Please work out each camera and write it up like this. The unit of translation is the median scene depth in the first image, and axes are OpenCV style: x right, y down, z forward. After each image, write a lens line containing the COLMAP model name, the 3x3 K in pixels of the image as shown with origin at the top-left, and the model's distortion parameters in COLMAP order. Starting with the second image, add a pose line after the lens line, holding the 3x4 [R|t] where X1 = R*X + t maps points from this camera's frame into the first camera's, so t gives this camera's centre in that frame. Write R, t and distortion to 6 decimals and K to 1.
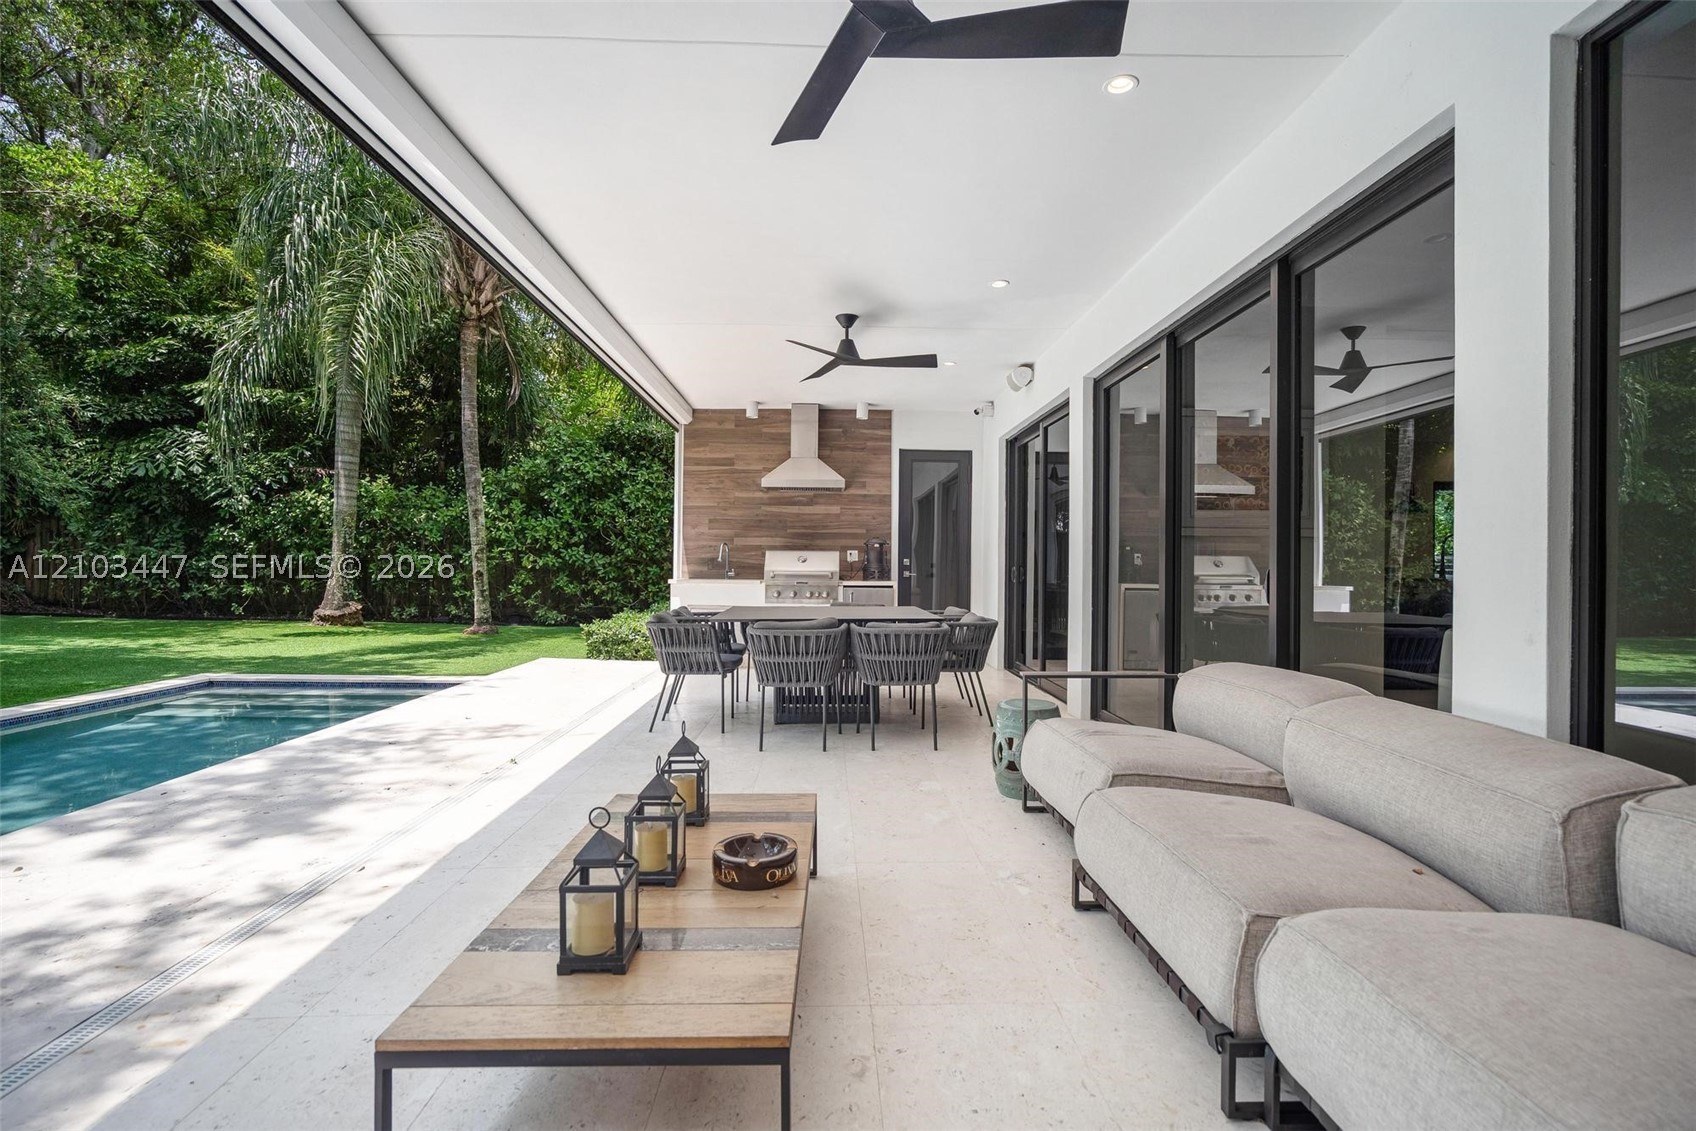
lens RADIAL K [[778.1, 0, 857.4], [0, 778.1, 561.0], [0, 0, 1]] dist [-0.005484, 0.002763]
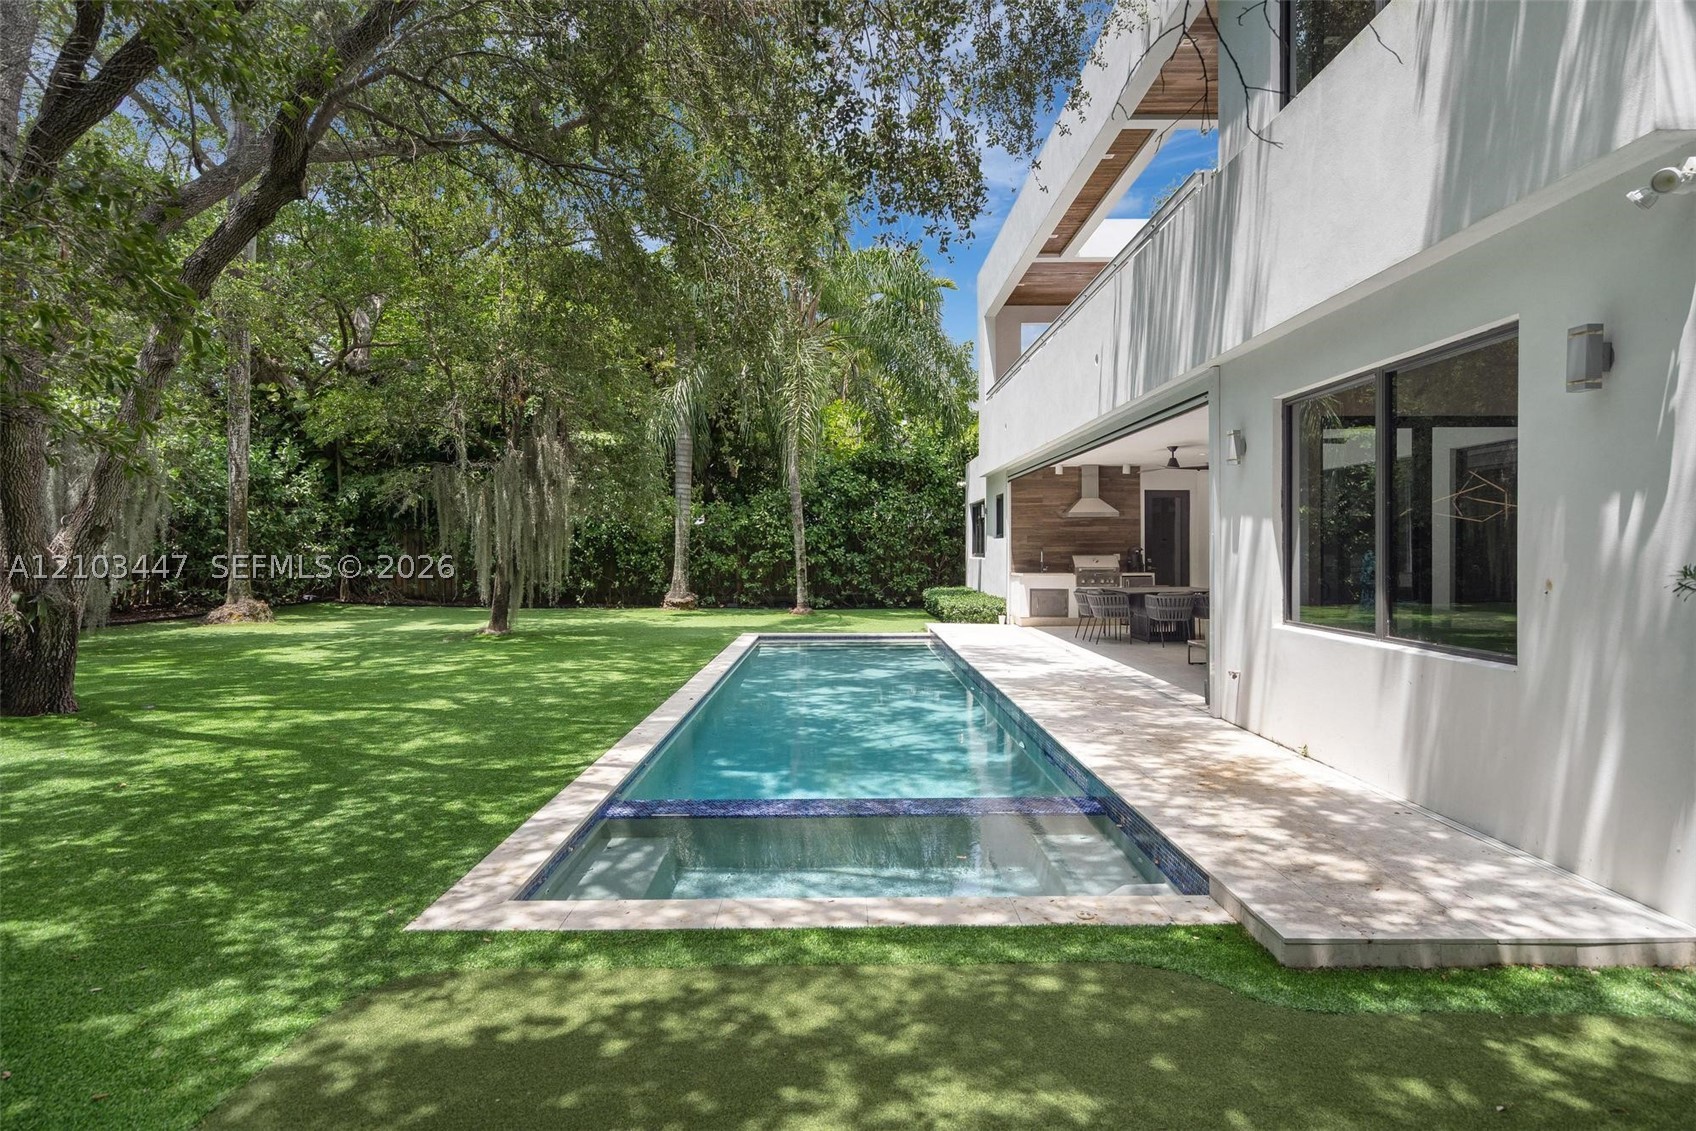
lens RADIAL K [[965.7, 0, 850.6], [0, 965.7, 558.8], [0, 0, 1]] dist [-0.003410, -0.000209]
pose [[0.999818, -0.013126, -0.013863, -0.533520], [0.013317, 0.999816, 0.013778, -0.037628], [0.013679, -0.013960, 0.999809, -1.013325]]
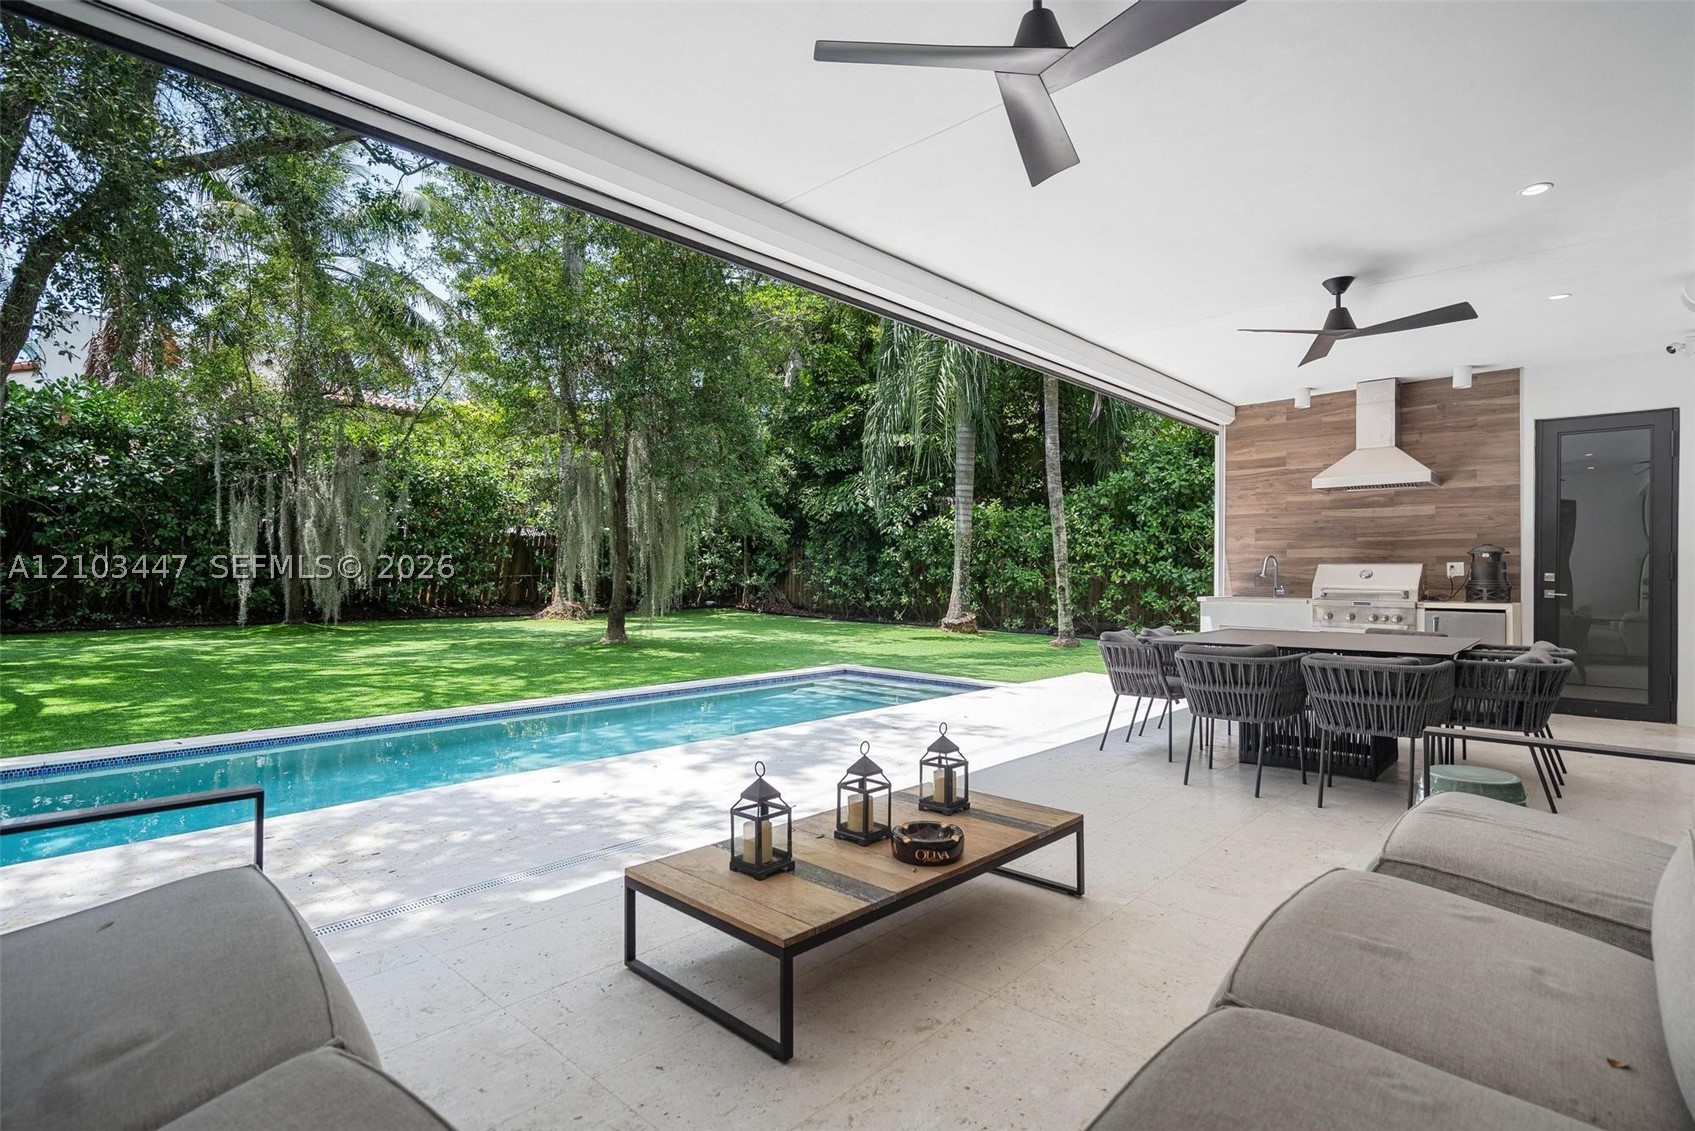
lens RADIAL K [[838.5, 0, 852.7], [0, 838.5, 570.9], [0, 0, 1]] dist [-0.003900, 0.002162]
pose [[0.708167, -0.007276, -0.706007, 0.154513], [0.004801, 0.999973, -0.005490, -0.003345], [0.706028, 0.000499, 0.708184, 0.007789]]
